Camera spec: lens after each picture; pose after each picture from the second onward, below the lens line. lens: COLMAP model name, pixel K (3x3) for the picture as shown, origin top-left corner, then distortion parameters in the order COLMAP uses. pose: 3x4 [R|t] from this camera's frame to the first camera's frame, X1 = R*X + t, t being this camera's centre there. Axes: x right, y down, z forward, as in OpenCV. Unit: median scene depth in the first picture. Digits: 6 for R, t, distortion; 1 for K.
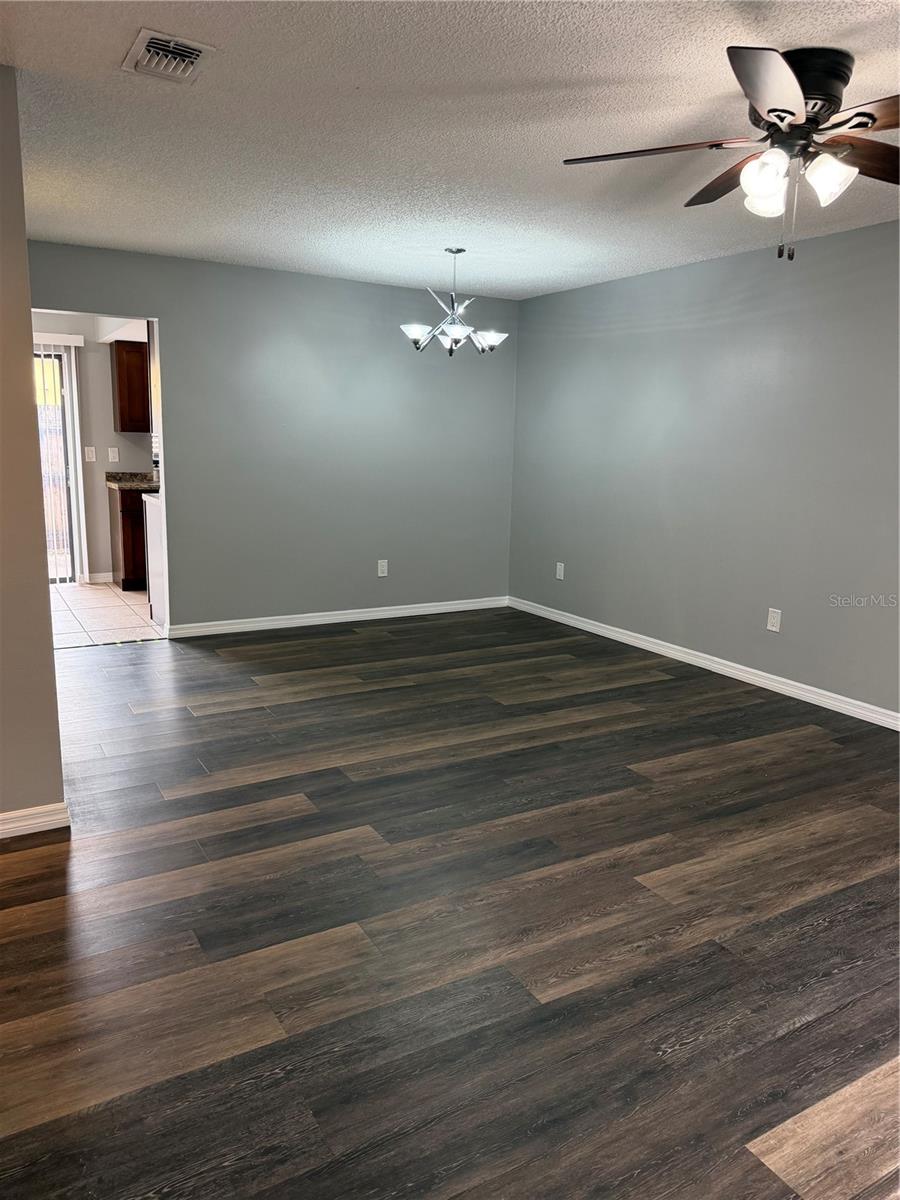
lens RADIAL K [[848.0, 0, 443.2], [0, 848.0, 602.8], [0, 0, 1]] dist [0.034262, -0.022328]
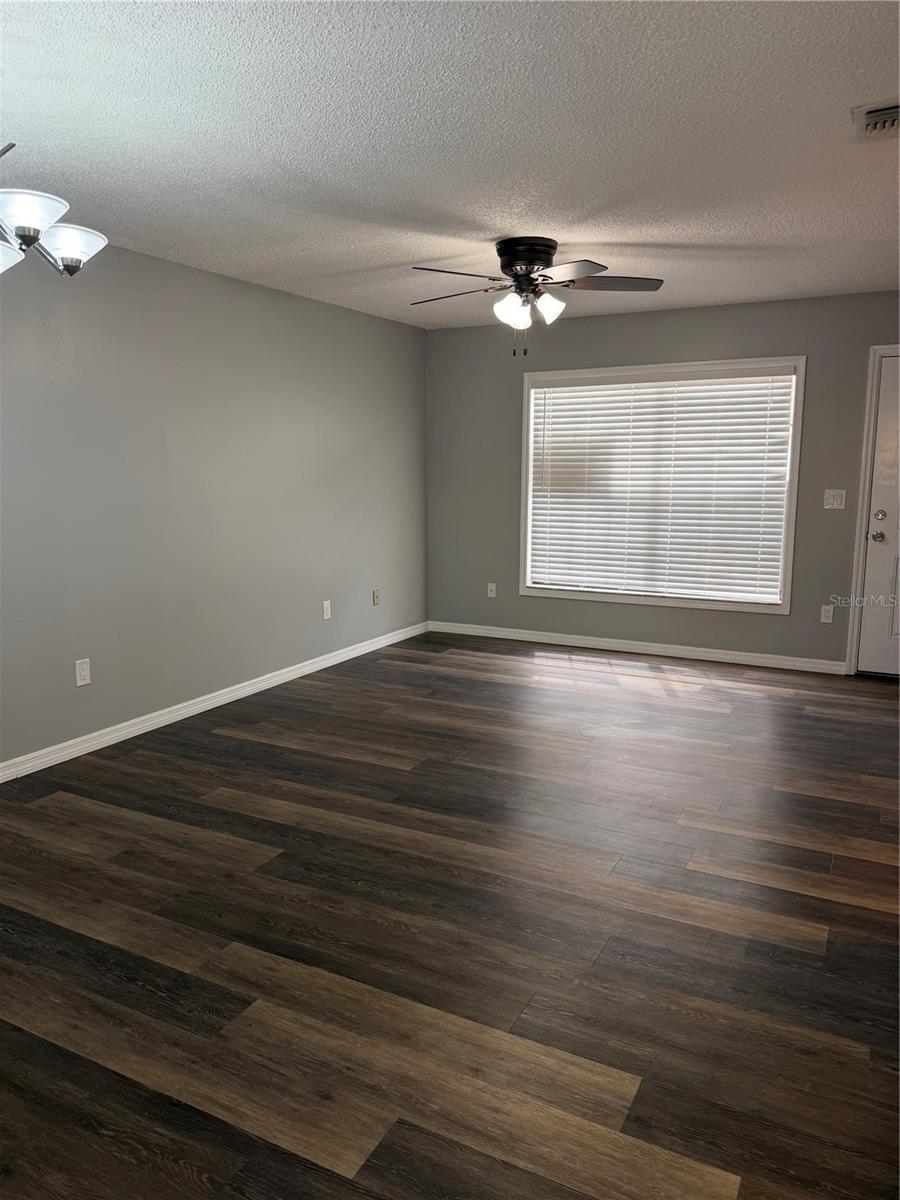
lens RADIAL K [[848.0, 0, 441.6], [0, 848.0, 596.8], [0, 0, 1]] dist [0.034262, -0.022328]
pose [[-0.534108, -0.150279, 0.831953, -0.540974], [0.158851, 0.948707, 0.273350, -0.244268], [-0.830359, 0.278155, -0.482840, 1.165553]]
